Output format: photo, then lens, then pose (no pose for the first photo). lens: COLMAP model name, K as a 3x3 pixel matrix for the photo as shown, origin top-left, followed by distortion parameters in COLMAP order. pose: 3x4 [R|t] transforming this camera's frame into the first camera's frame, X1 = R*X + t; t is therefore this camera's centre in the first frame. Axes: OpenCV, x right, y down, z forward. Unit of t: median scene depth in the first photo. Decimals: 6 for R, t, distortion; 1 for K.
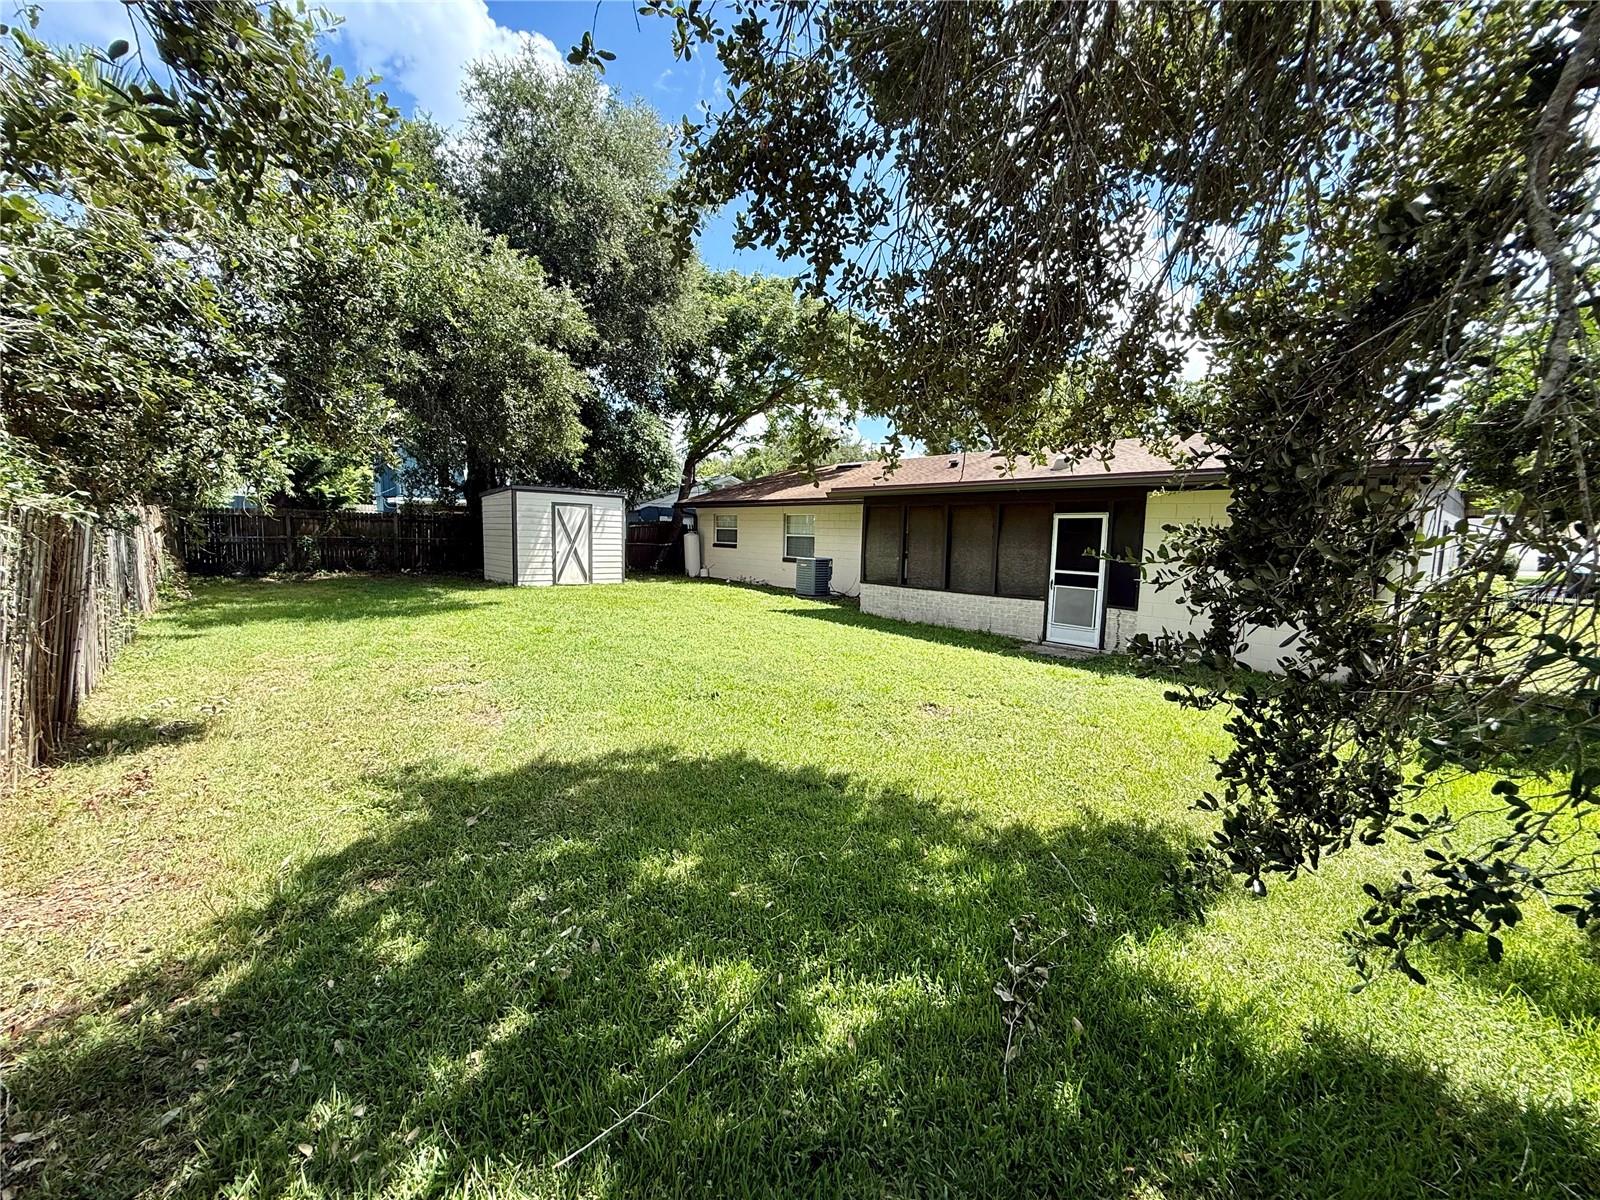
lens RADIAL K [[640.6, 0, 801.0], [0, 640.6, 596.3], [0, 0, 1]] dist [-0.001005, 0.001114]
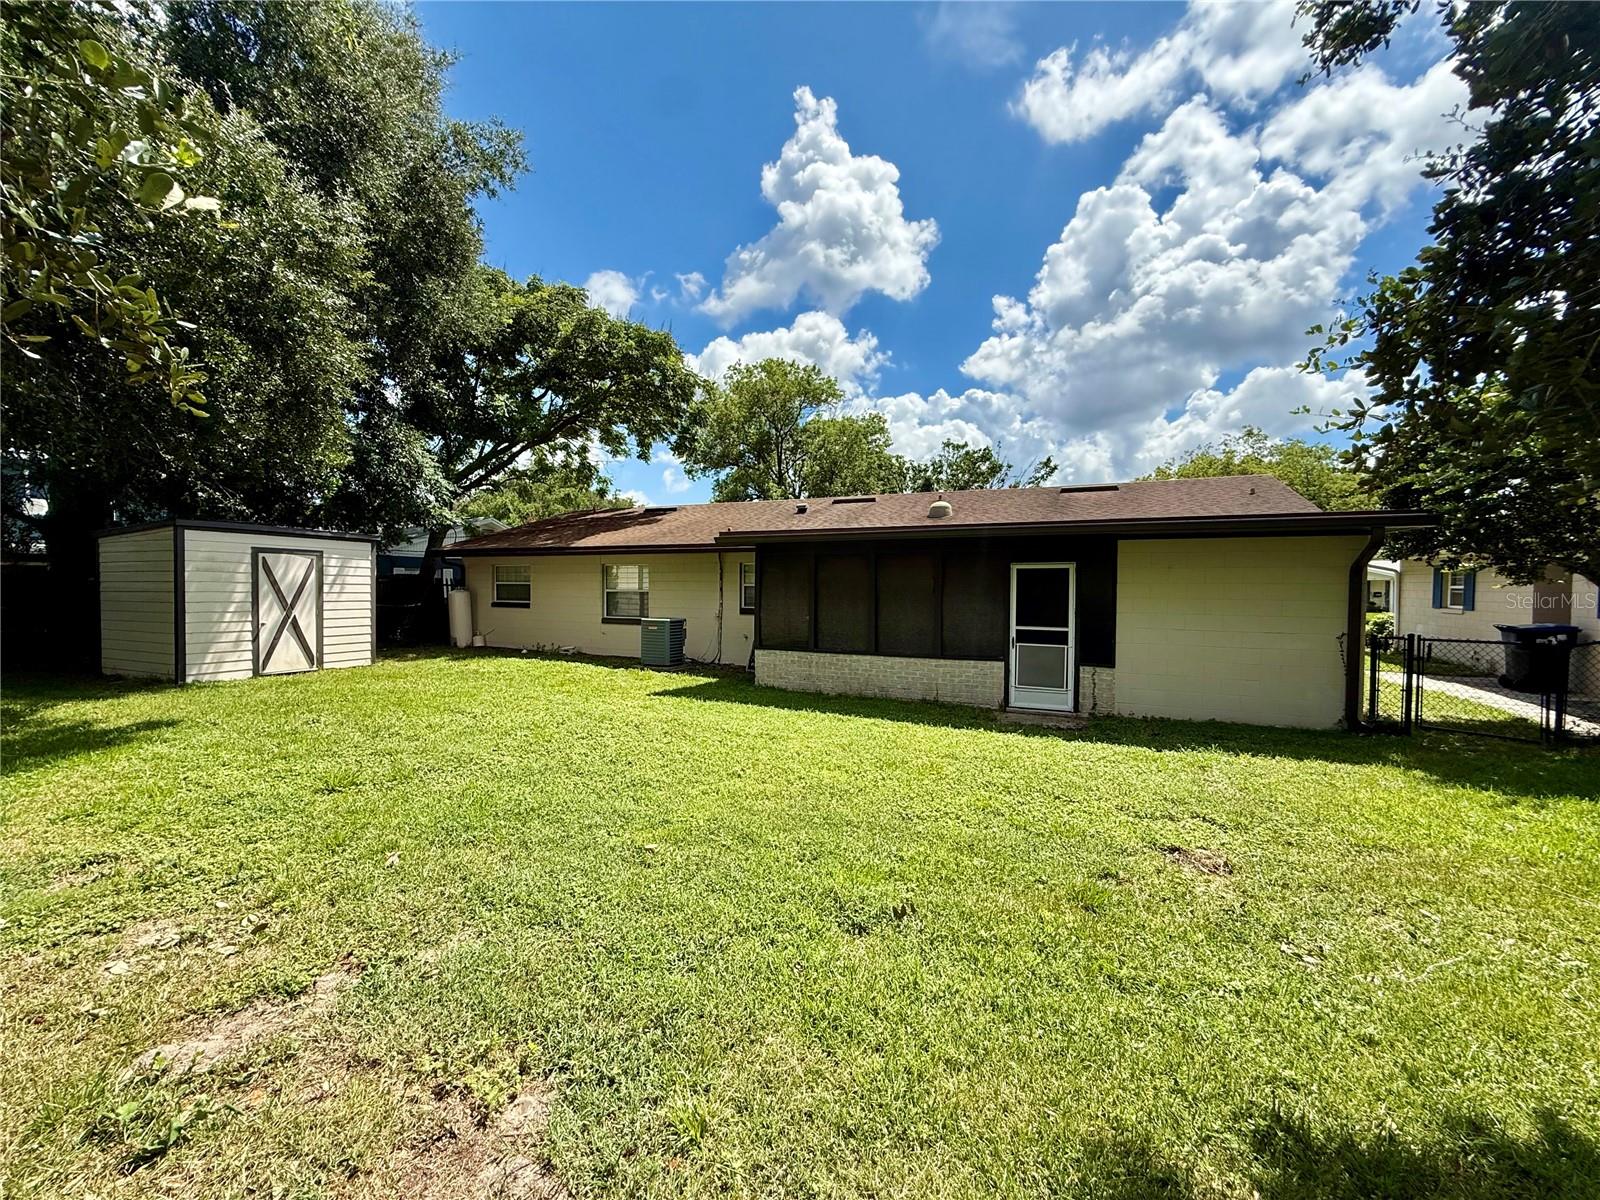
lens RADIAL K [[640.6, 0, 802.7], [0, 640.6, 601.9], [0, 0, 1]] dist [-0.001005, 0.001114]
pose [[0.912962, -0.027155, 0.407140, -0.146944], [0.054991, 0.996869, -0.056824, -0.025375], [-0.404322, 0.074268, 0.911597, 0.191785]]
